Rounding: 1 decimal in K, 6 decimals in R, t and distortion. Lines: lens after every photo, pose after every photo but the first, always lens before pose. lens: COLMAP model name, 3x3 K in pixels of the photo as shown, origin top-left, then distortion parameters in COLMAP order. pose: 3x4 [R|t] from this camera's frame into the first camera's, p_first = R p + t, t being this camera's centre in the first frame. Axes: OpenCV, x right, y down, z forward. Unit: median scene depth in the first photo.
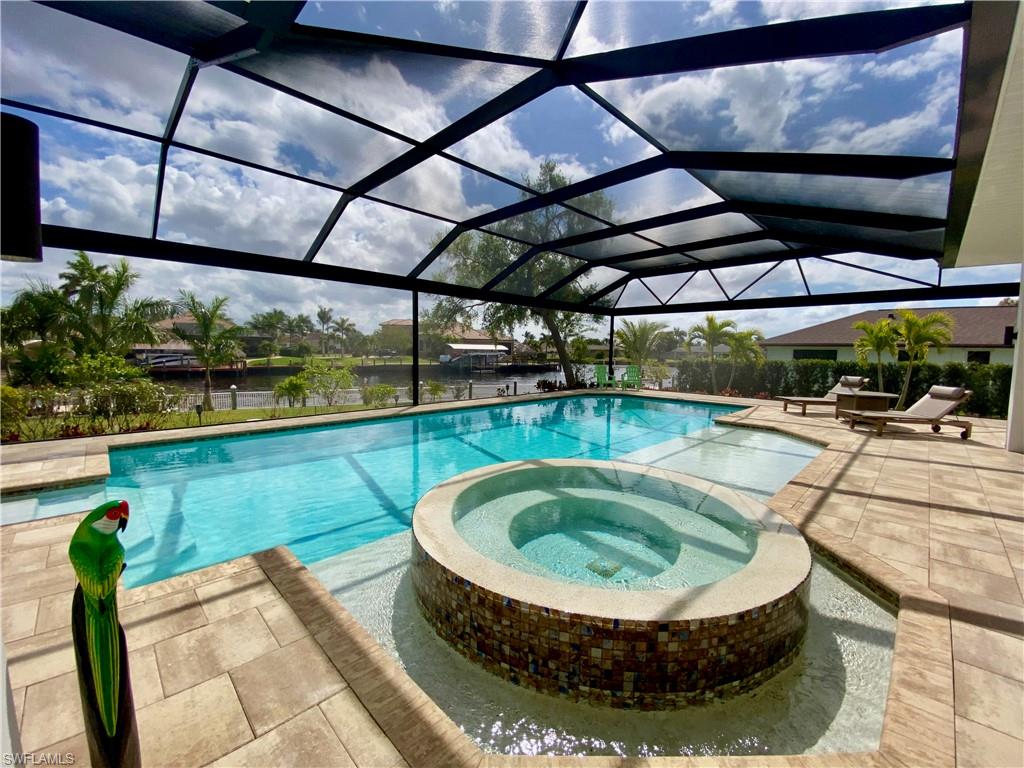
lens RADIAL K [[413.9, 0, 512.0], [0, 413.9, 384.0], [0, 0, 1]] dist [-0.001806, -0.000409]
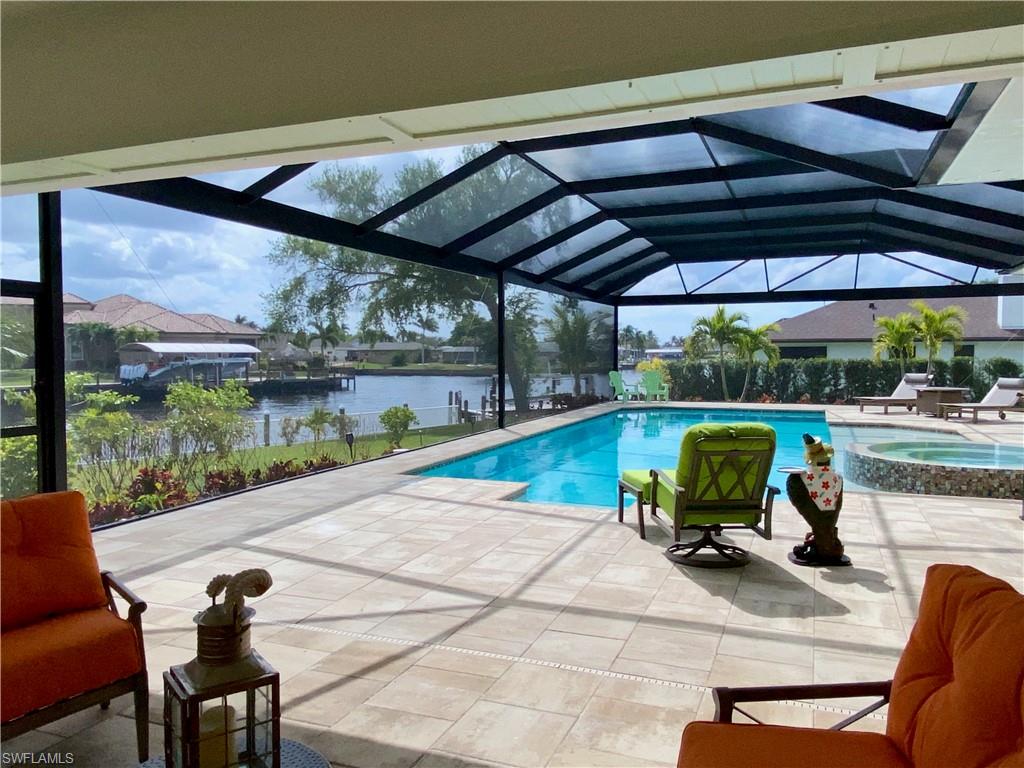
lens RADIAL K [[760.8, 0, 512.0], [0, 760.8, 384.0], [0, 0, 1]] dist [0.057260, 0.000369]
pose [[0.916831, -0.032440, 0.397956, -0.597273], [0.047596, 0.998467, -0.028264, 0.010358], [-0.396429, 0.044854, 0.916969, -0.240734]]
